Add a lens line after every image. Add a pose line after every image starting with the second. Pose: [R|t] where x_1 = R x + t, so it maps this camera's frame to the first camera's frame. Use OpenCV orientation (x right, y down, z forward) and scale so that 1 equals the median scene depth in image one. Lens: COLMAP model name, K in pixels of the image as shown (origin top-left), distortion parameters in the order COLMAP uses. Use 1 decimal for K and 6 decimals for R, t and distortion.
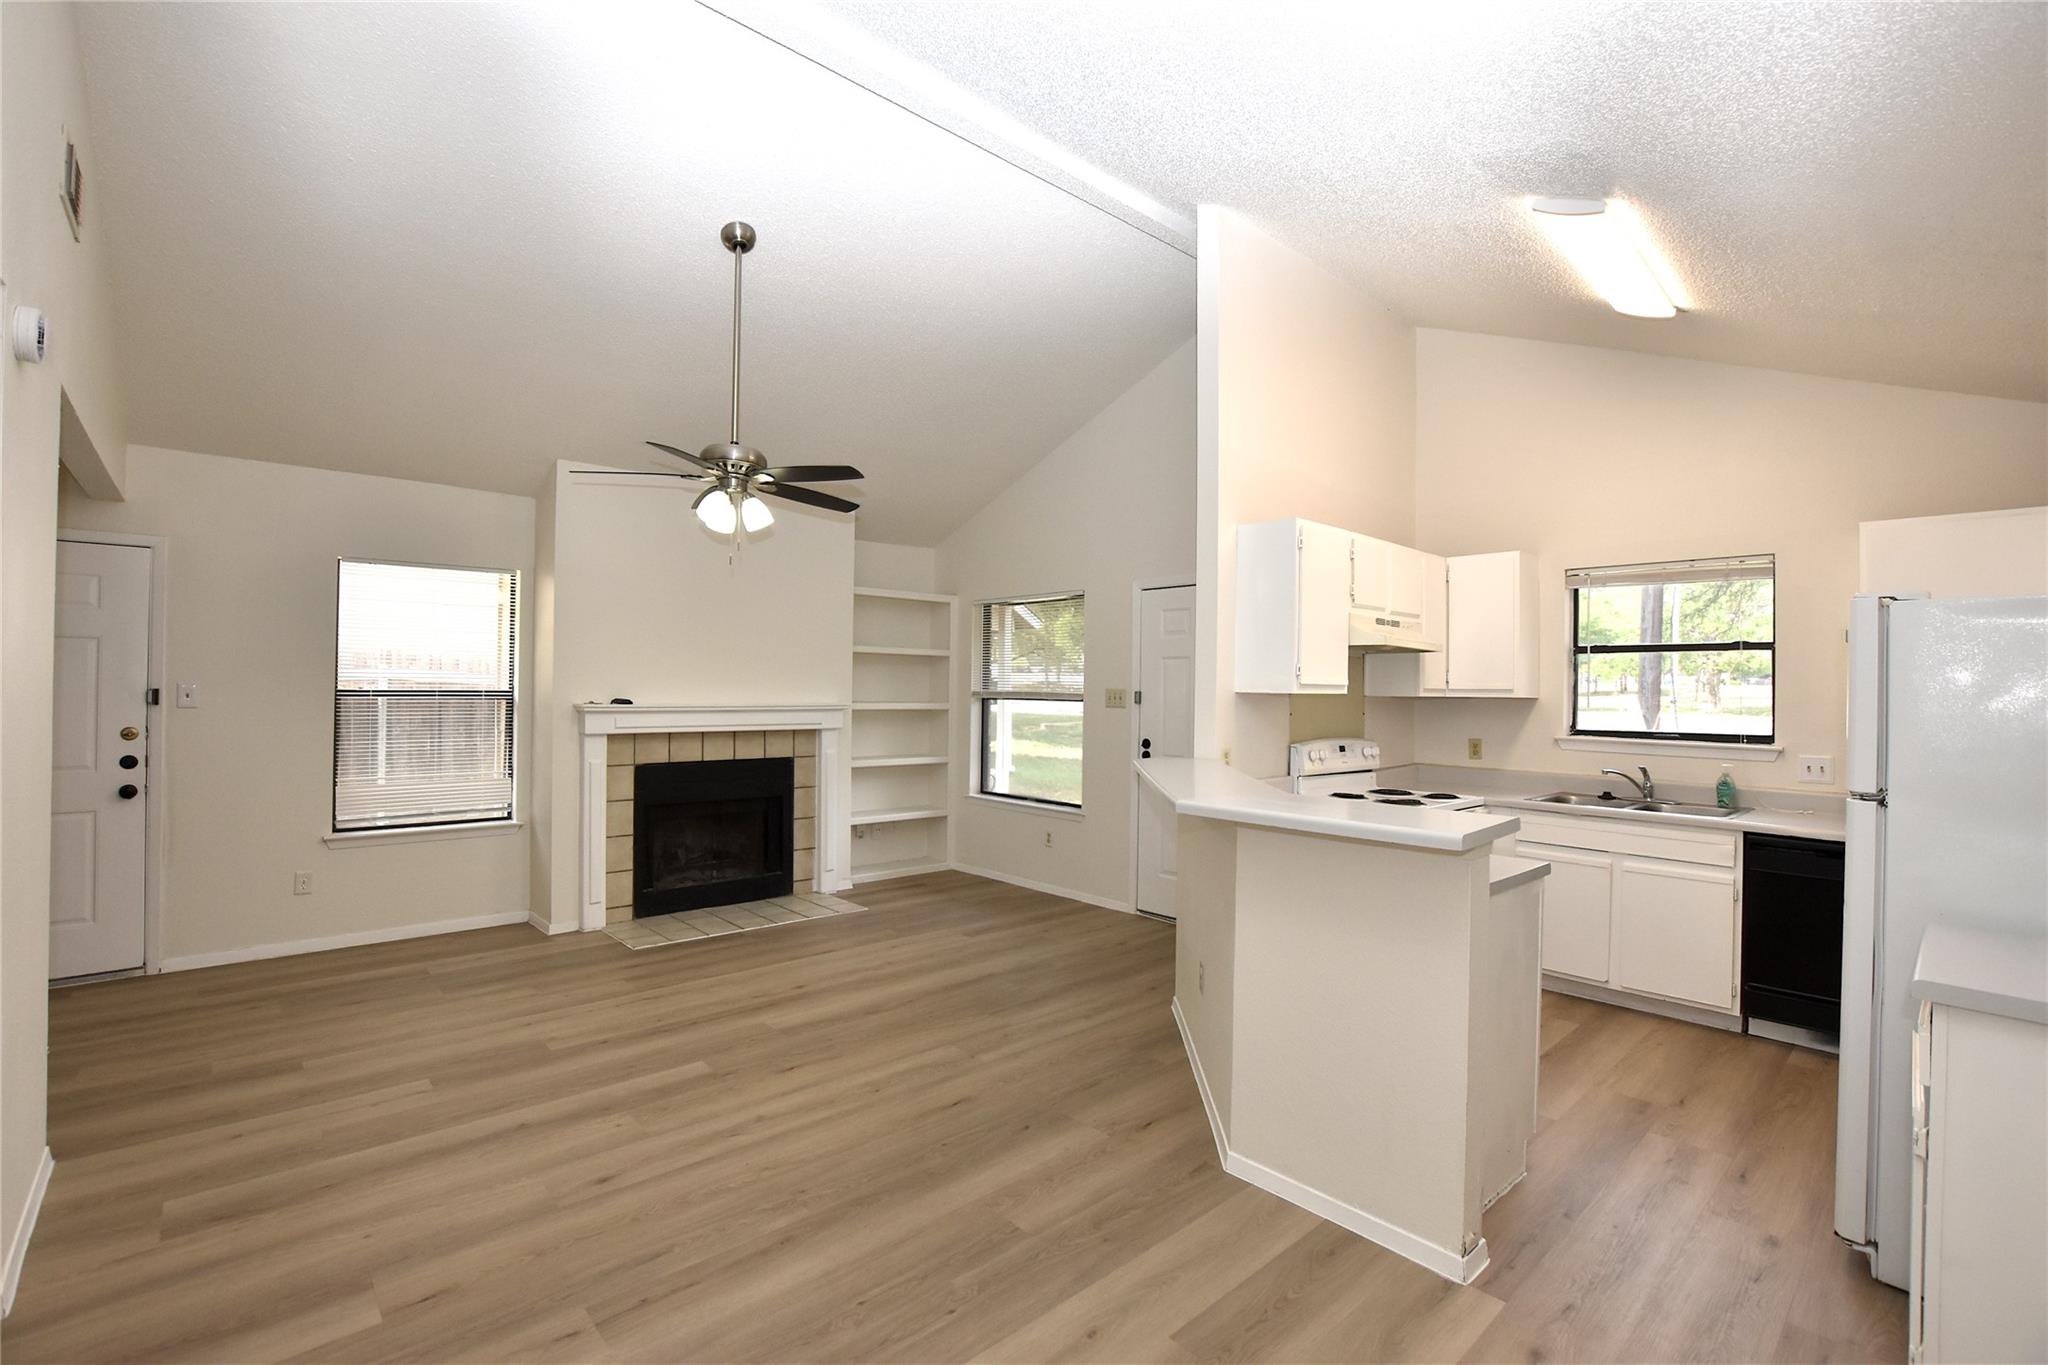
lens RADIAL K [[904.0, 0, 1019.9], [0, 904.0, 680.4], [0, 0, 1]] dist [-0.029474, 0.002241]
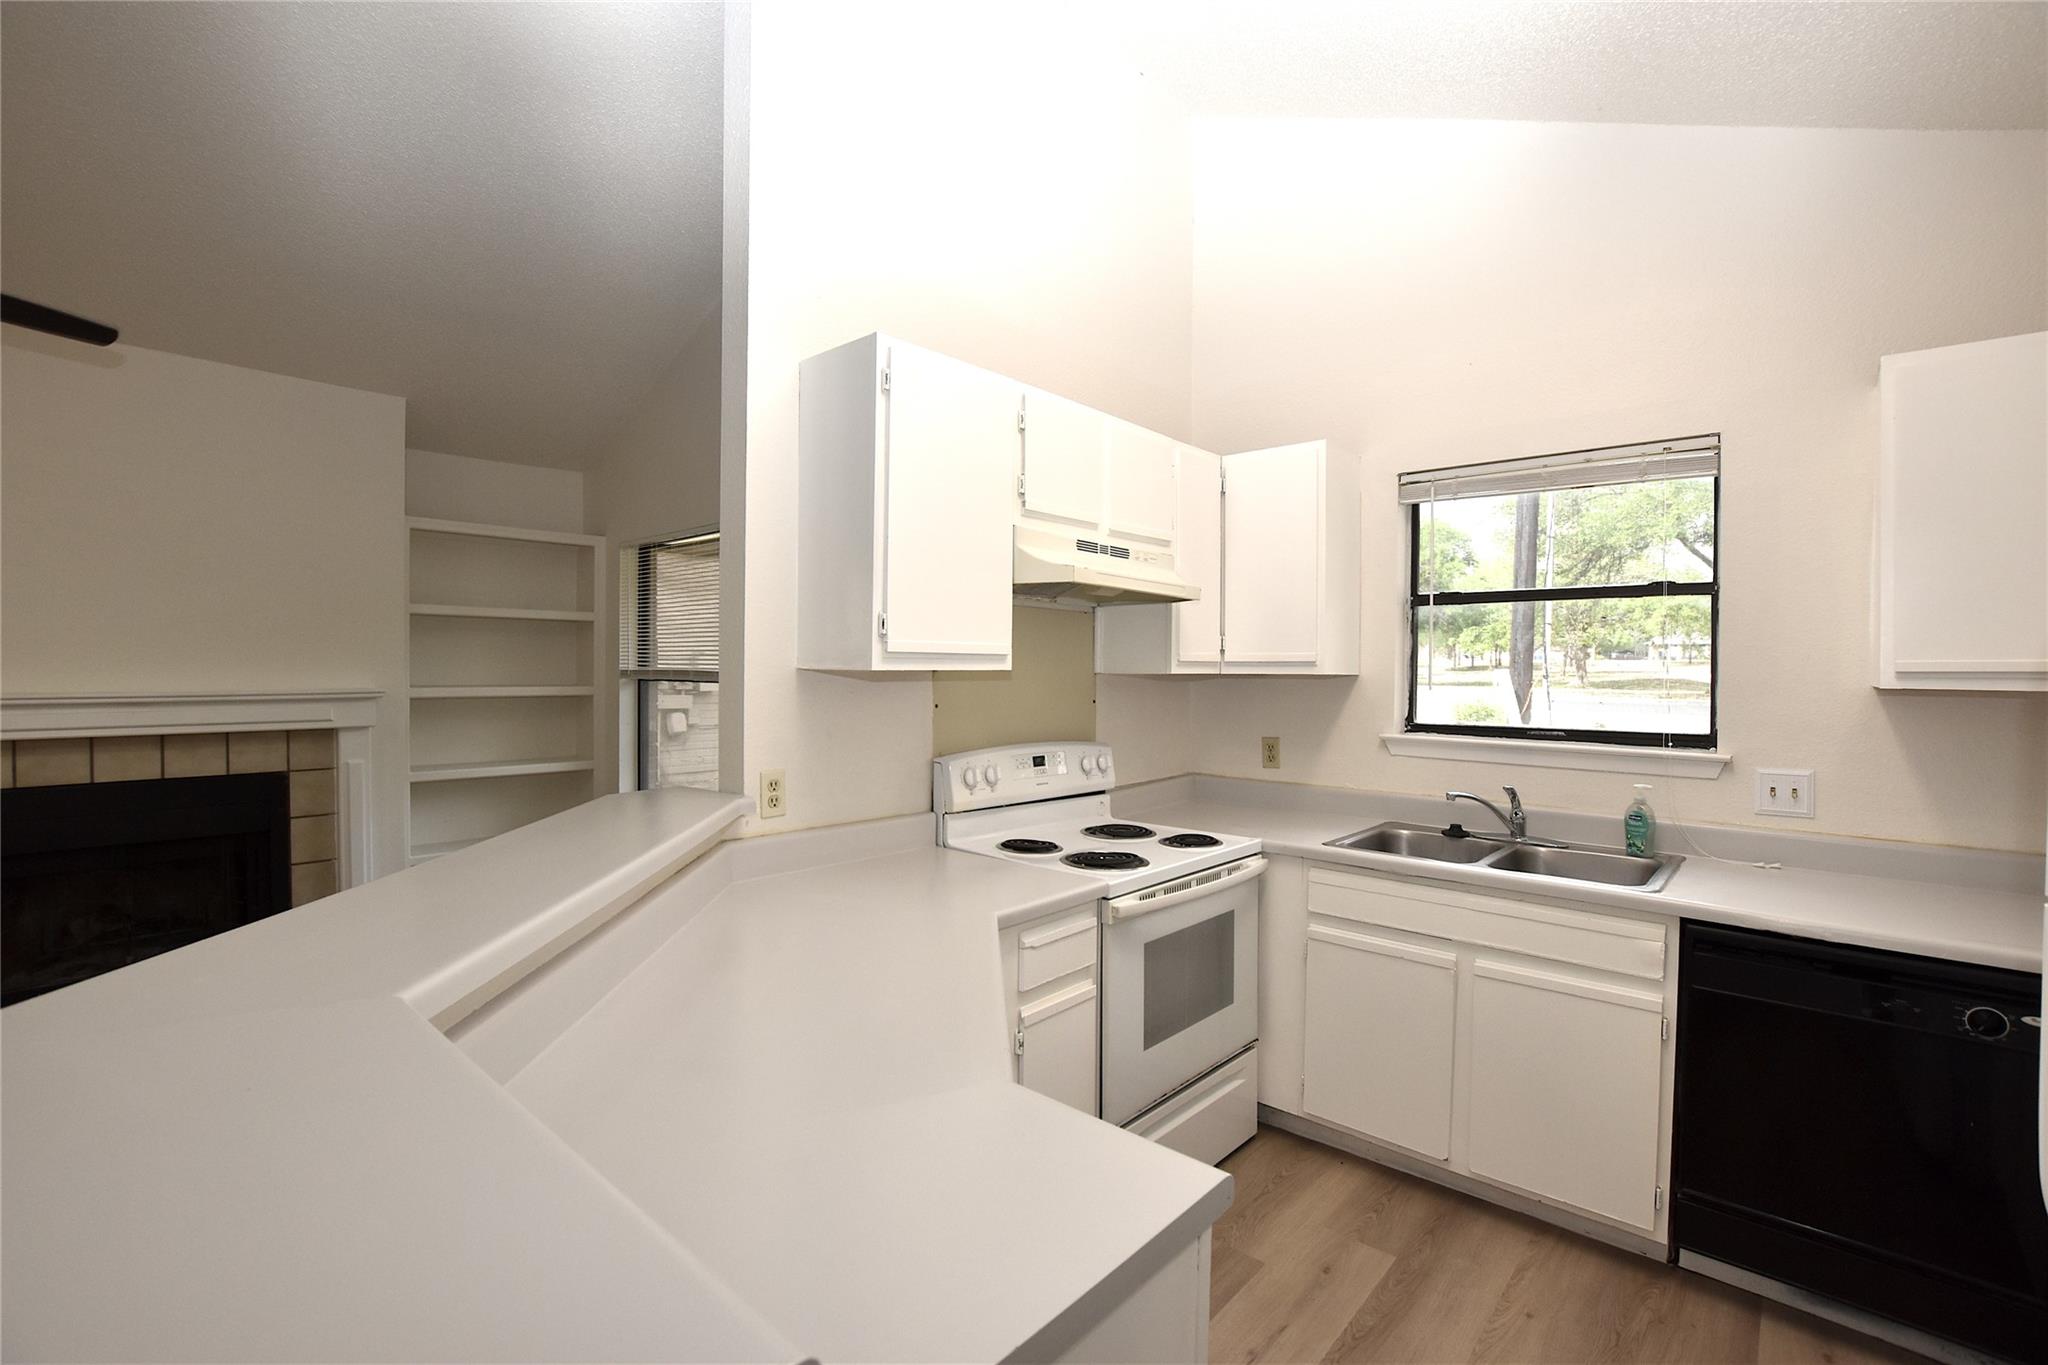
lens RADIAL K [[904.0, 0, 1022.3], [0, 904.0, 683.7], [0, 0, 1]] dist [-0.029474, 0.002241]
pose [[0.994308, -0.007861, 0.106258, 0.290818], [0.004869, 0.999585, 0.028386, 0.006998], [-0.106437, -0.027707, 0.993933, 0.411646]]
